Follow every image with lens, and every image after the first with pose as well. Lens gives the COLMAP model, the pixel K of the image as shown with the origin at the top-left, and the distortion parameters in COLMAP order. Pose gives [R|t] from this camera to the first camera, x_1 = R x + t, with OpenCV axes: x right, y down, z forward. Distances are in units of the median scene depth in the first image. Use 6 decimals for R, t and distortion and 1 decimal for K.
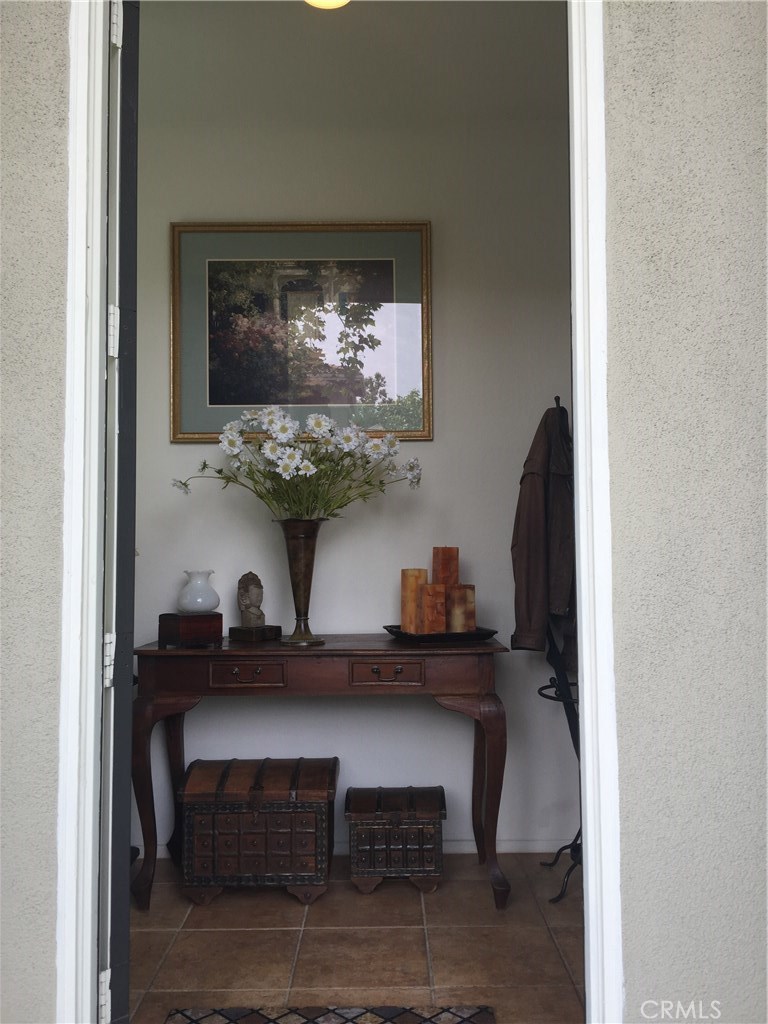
lens RADIAL K [[879.1, 0, 387.6], [0, 879.1, 506.1], [0, 0, 1]] dist [0.113134, -0.240745]
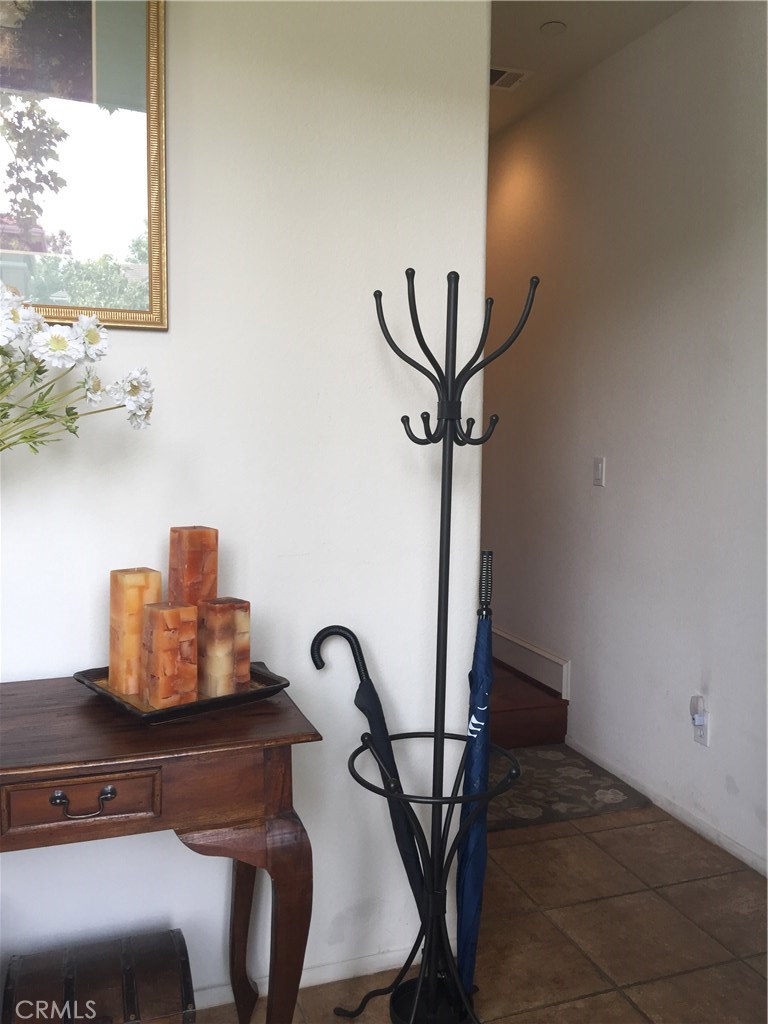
lens RADIAL K [[879.1, 0, 387.6], [0, 879.1, 506.1], [0, 0, 1]] dist [0.113134, -0.240745]
pose [[0.943513, -0.003619, 0.331315, -0.004115], [-0.040188, 0.991308, 0.125274, -0.042483], [-0.328888, -0.131512, 0.935167, 0.432263]]
